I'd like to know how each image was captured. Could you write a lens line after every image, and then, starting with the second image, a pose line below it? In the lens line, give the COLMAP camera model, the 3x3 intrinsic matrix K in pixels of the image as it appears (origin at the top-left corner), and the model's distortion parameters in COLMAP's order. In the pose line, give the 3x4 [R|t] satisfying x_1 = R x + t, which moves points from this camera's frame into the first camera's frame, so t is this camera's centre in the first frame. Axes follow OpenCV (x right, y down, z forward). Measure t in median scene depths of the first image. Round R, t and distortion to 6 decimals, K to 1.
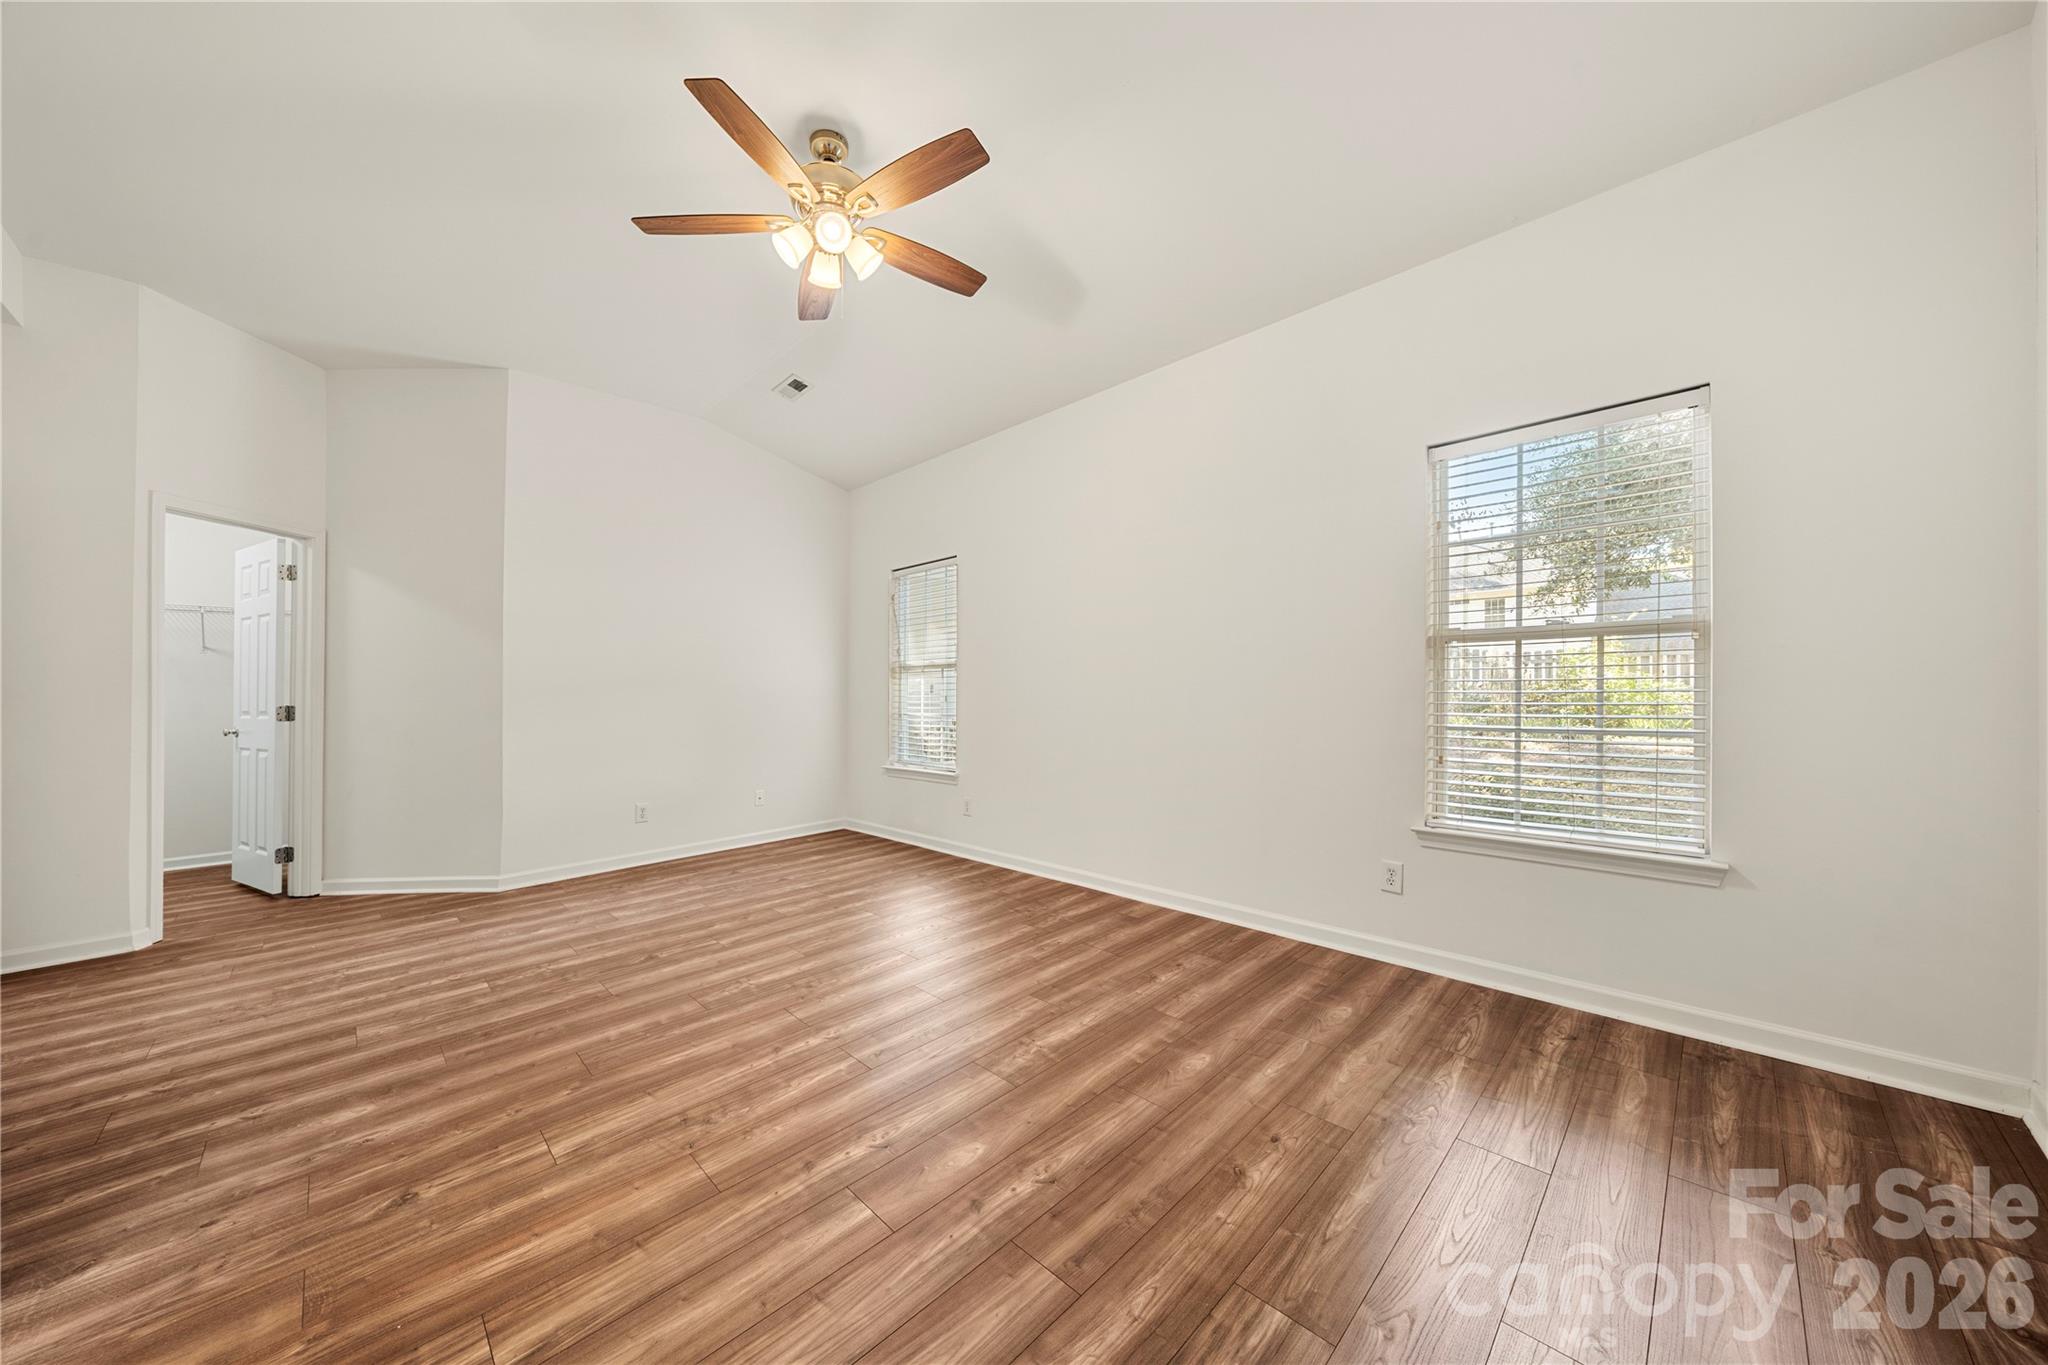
lens RADIAL K [[709.6, 0, 962.6], [0, 709.6, 681.8], [0, 0, 1]] dist [-0.003052, -0.000421]
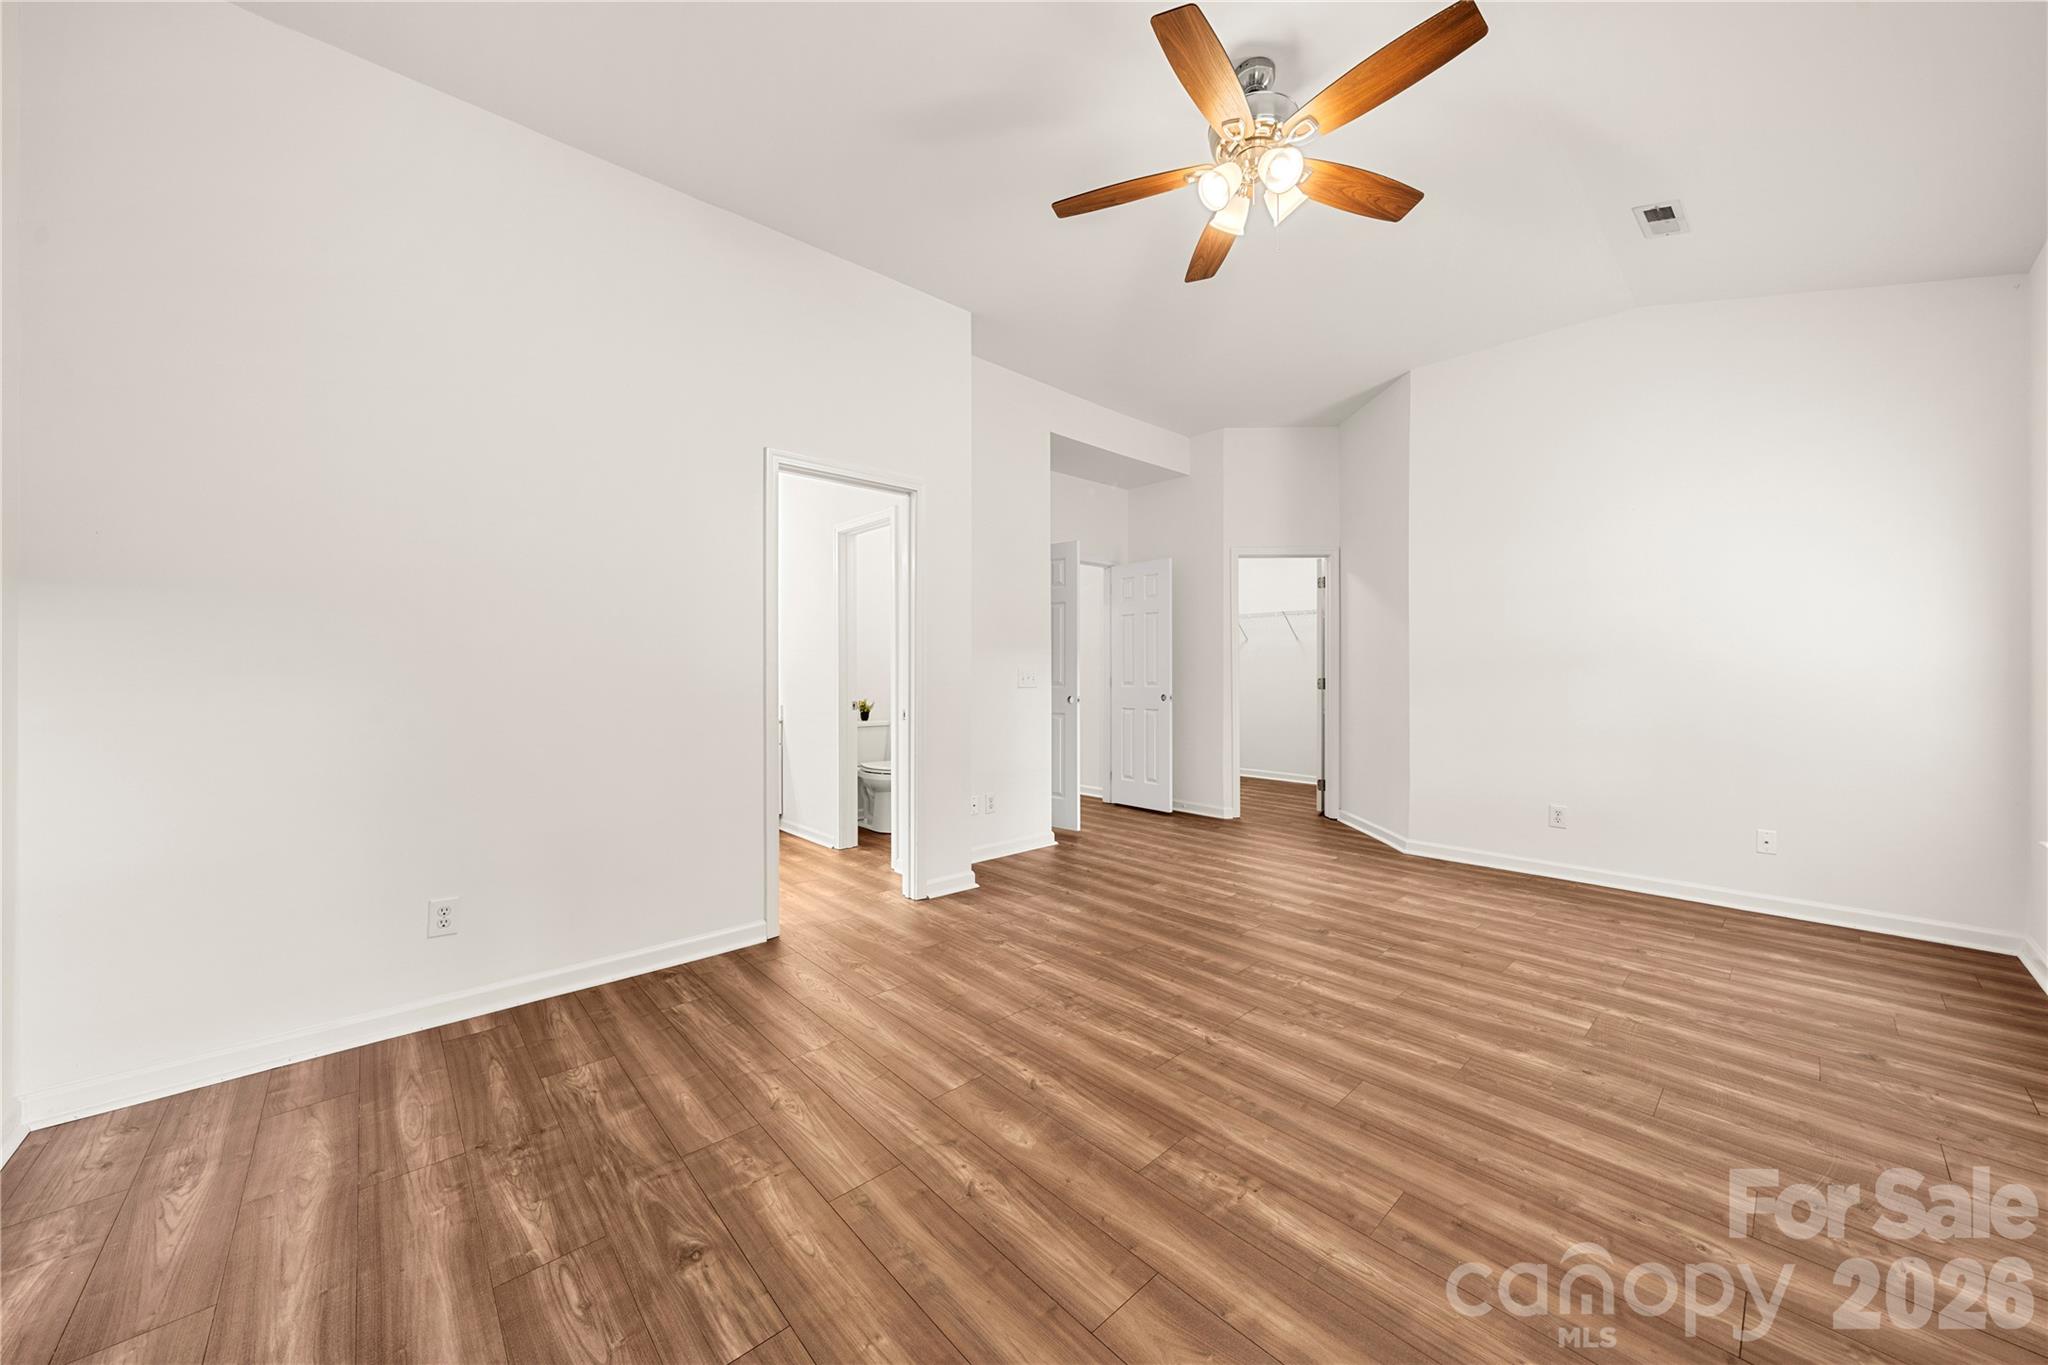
lens RADIAL K [[709.6, 0, 1047.1], [0, 709.6, 651.0], [0, 0, 1]] dist [-0.003052, -0.000421]
pose [[0.017867, -0.012672, -0.999760, 0.673561], [0.006225, 0.999902, -0.012562, -0.007893], [0.999821, -0.005999, 0.017944, 0.674436]]
